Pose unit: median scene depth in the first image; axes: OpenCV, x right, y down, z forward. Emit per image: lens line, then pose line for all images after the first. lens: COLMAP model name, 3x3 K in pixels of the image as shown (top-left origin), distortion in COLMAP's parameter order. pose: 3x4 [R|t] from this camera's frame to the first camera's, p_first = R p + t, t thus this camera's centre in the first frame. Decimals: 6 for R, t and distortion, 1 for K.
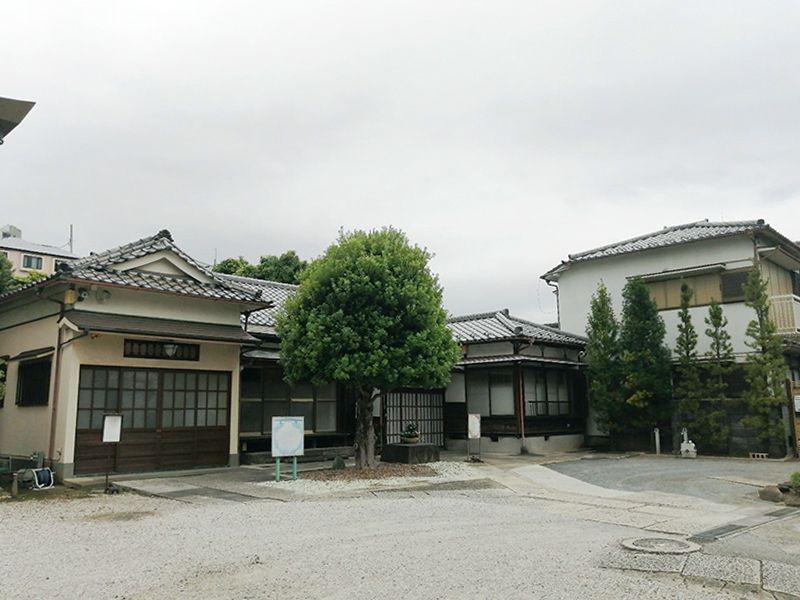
lens RADIAL K [[669.5, 0, 405.3], [0, 669.5, 299.7], [0, 0, 1]] dist [-0.000207, -0.009929]
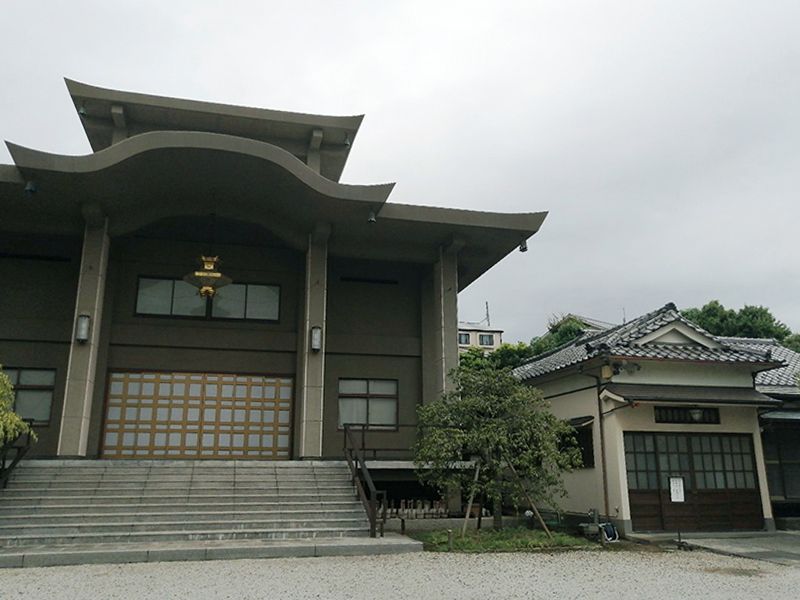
lens RADIAL K [[669.5, 0, 405.3], [0, 669.5, 299.7], [0, 0, 1]] dist [-0.000207, -0.009929]
pose [[0.835858, -0.128373, -0.533724, -0.142862], [0.081389, 0.990507, -0.110777, -0.024607], [0.542878, 0.049155, 0.838372, -0.142990]]
